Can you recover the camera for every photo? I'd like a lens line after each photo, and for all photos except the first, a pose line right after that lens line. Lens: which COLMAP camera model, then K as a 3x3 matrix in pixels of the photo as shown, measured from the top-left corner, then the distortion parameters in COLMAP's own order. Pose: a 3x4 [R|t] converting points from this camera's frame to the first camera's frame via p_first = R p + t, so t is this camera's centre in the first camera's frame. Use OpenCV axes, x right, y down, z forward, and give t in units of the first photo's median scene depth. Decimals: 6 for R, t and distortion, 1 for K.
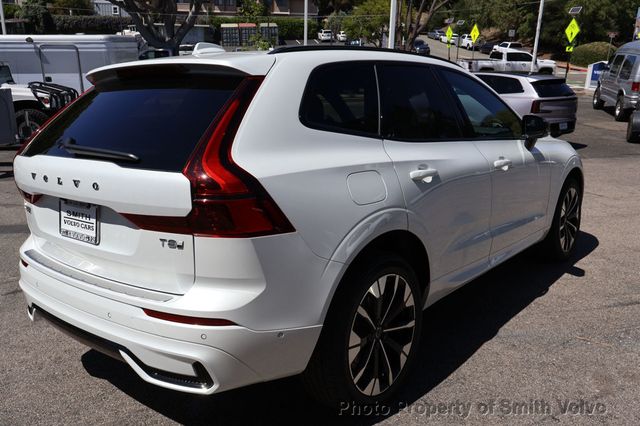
lens RADIAL K [[556.5, 0, 320.0], [0, 556.5, 213.0], [0, 0, 1]] dist [0.012379, 0.005616]
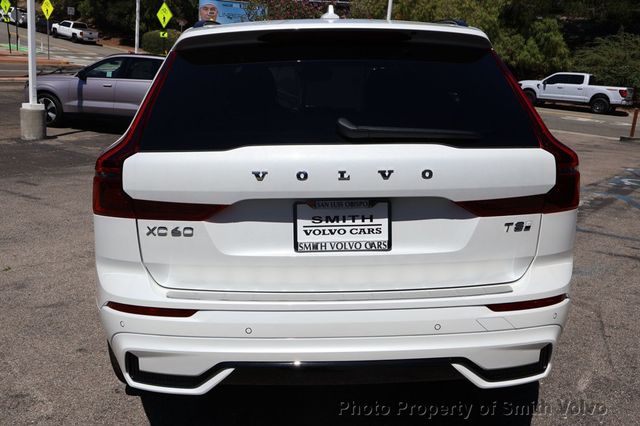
lens RADIAL K [[629.7, 0, 320.0], [0, 629.7, 213.0], [0, 0, 1]] dist [0.009897, 0.007584]
pose [[0.743299, -0.121887, 0.657761, -0.274163], [0.125350, 0.991222, 0.042028, -0.011977], [-0.657110, 0.051211, 0.752053, 0.097728]]
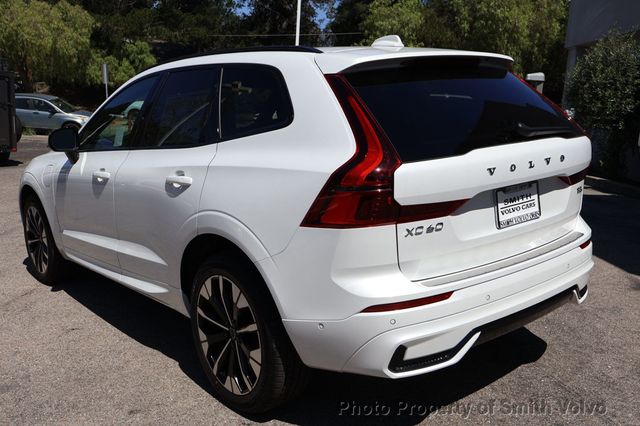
lens RADIAL K [[629.7, 0, 320.0], [0, 629.7, 213.0], [0, 0, 1]] dist [0.009897, 0.007584]
pose [[0.180425, -0.175246, 0.967851, -0.430758], [0.234993, 0.963184, 0.130594, -0.055024], [-0.955105, 0.203876, 0.214964, 0.294281]]
